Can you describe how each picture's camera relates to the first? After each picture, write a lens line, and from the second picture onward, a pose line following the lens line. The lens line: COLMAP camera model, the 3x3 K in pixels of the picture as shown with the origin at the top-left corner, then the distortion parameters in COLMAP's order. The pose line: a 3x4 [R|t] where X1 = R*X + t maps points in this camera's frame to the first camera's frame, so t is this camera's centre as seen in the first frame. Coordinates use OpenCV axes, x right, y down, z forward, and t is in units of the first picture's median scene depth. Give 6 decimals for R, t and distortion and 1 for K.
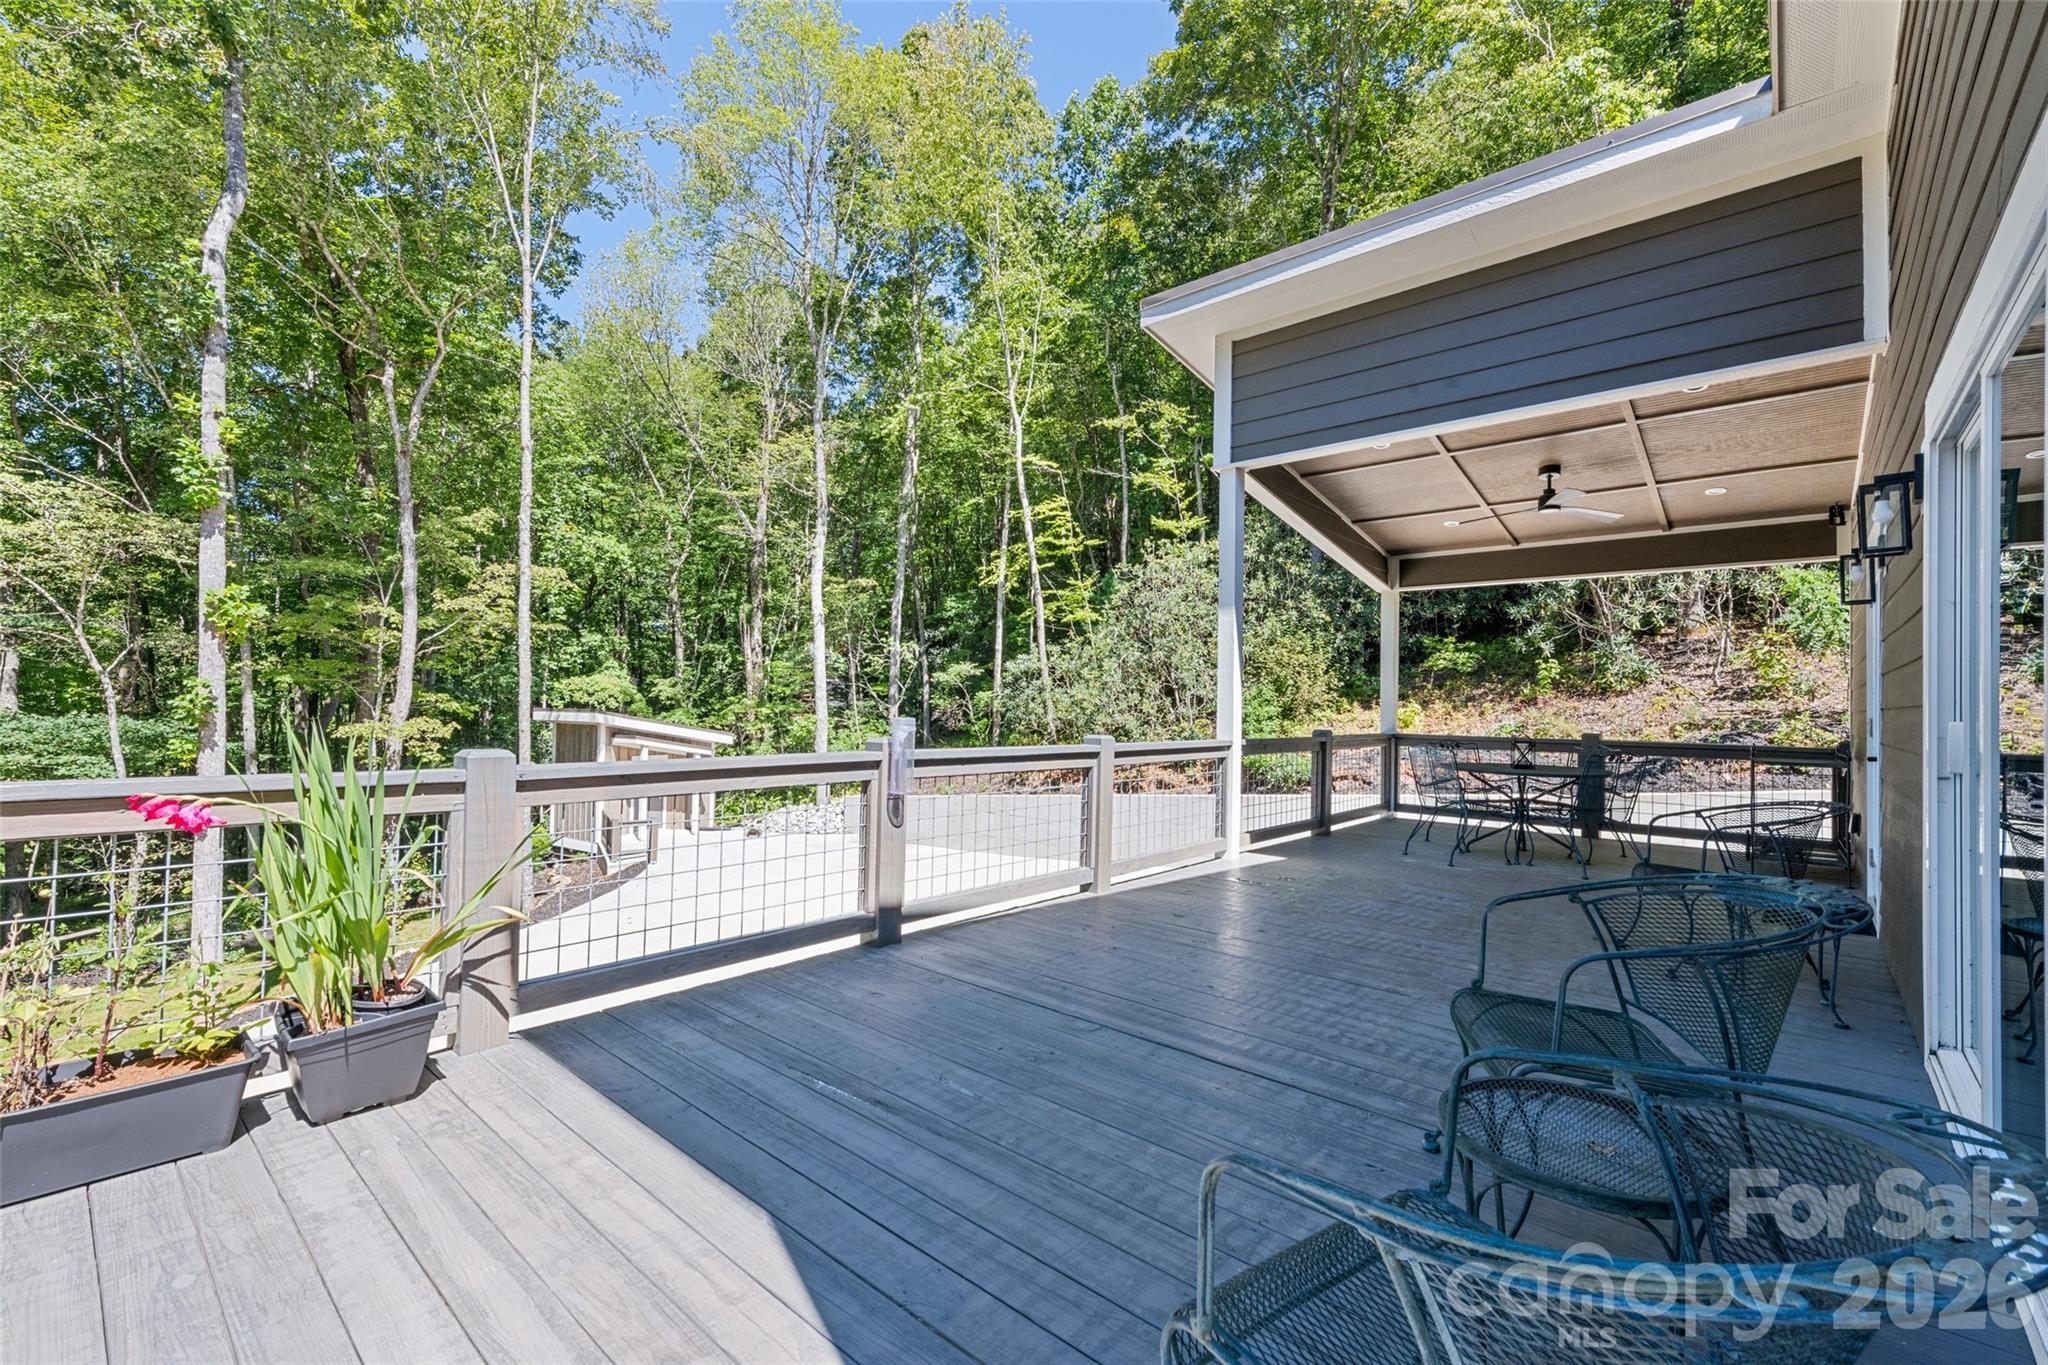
lens RADIAL K [[862.9, 0, 1017.6], [0, 862.9, 694.6], [0, 0, 1]] dist [0.008048, -0.000588]
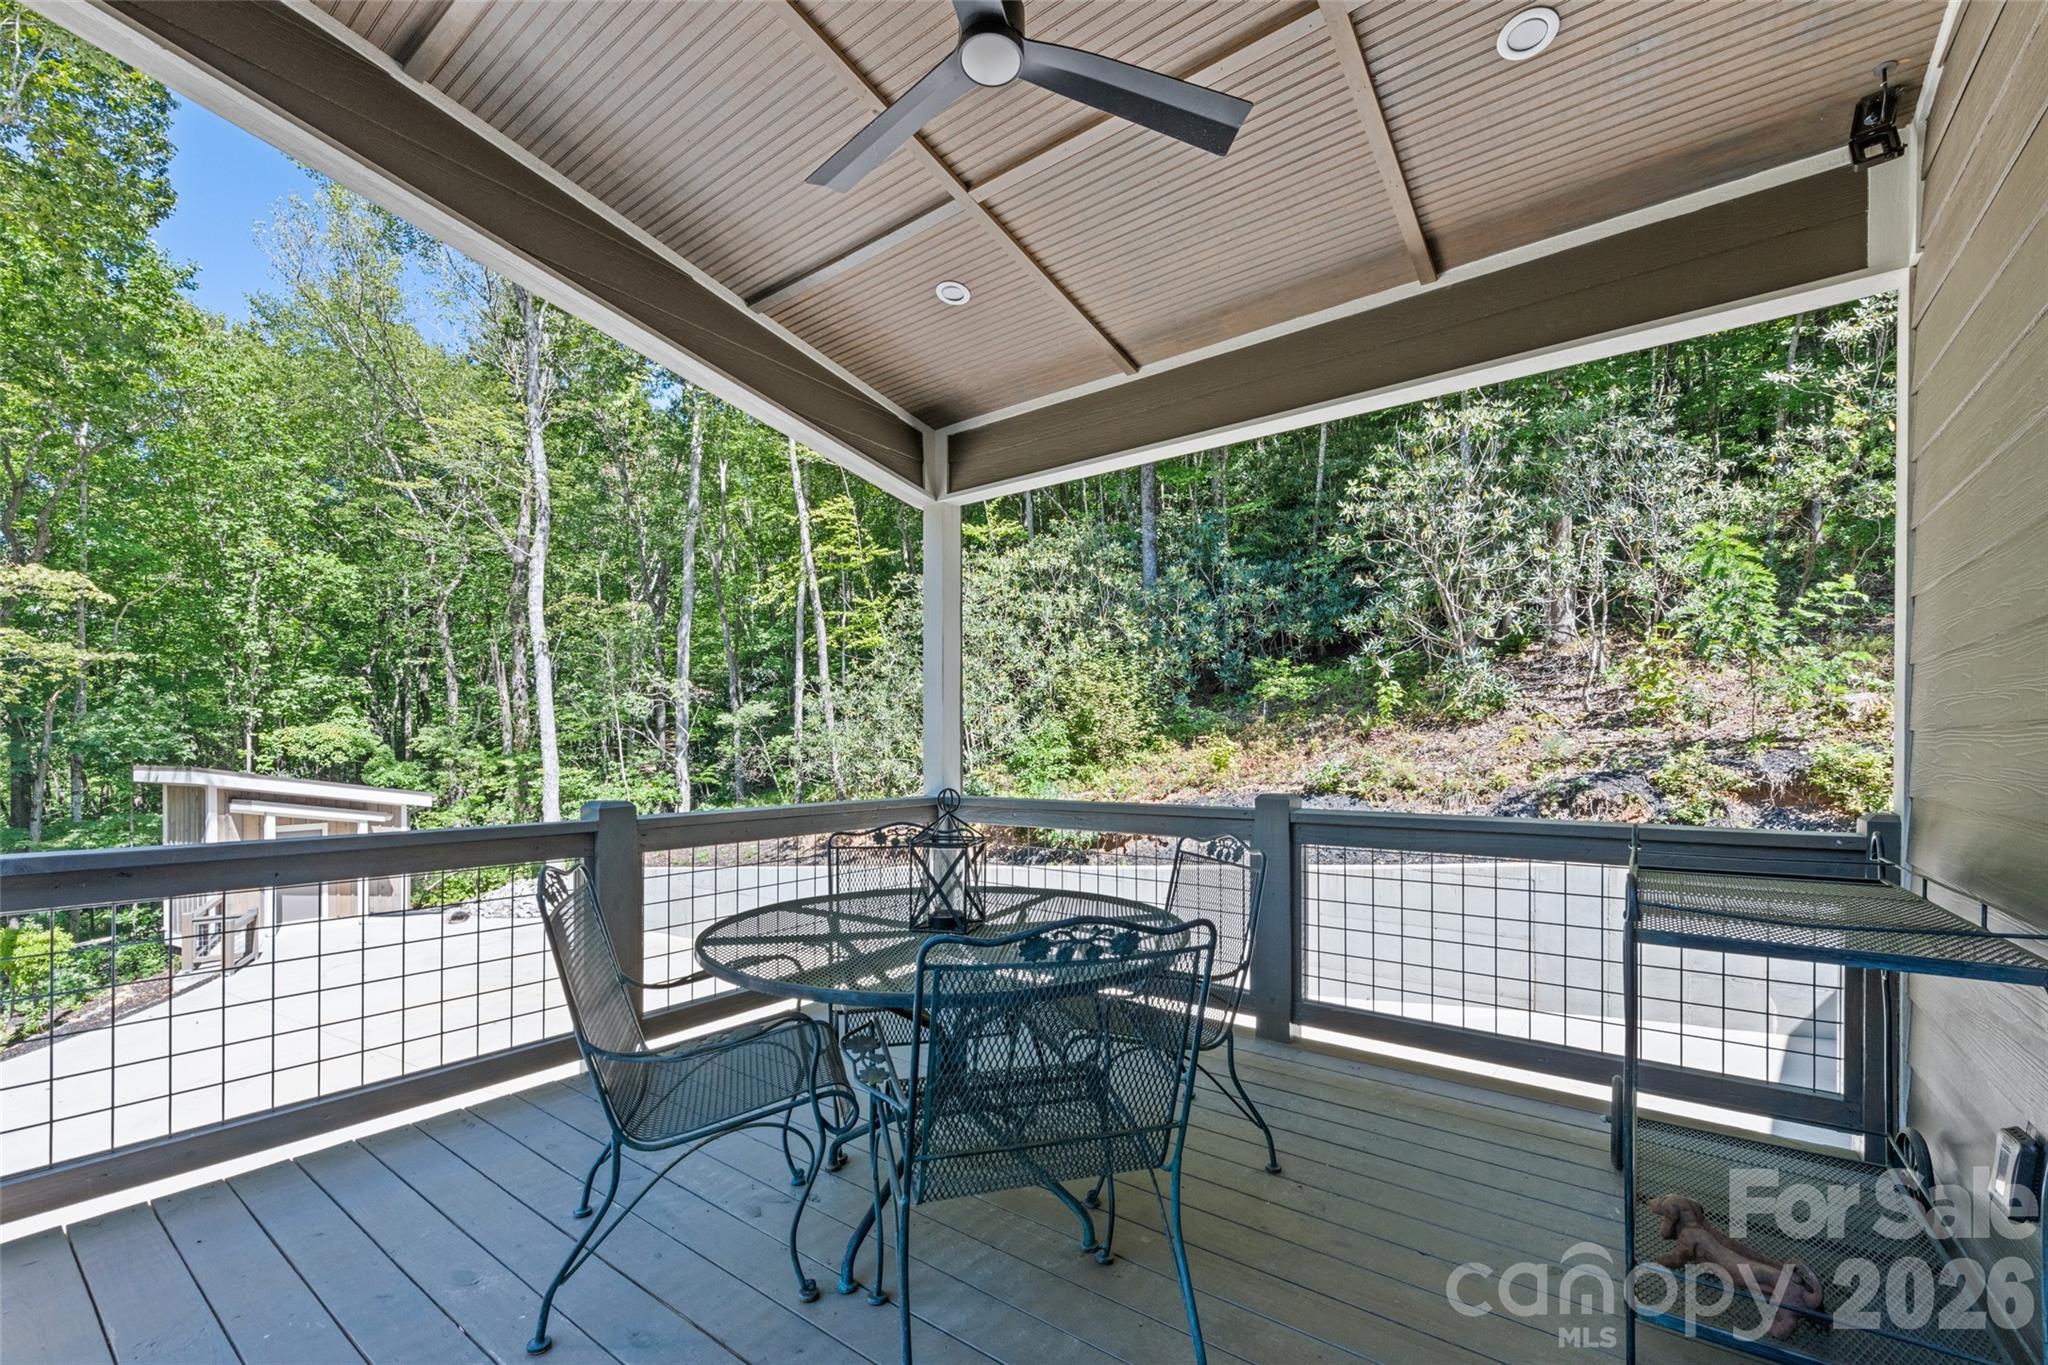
lens RADIAL K [[846.7, 0, 1024.8], [0, 846.7, 758.2], [0, 0, 1]] dist [0.010617, 0.000175]
pose [[0.996309, -0.017966, 0.083944, 0.207692], [0.016208, 0.999636, 0.021572, 0.006708], [-0.084301, -0.020132, 0.996237, 0.245572]]
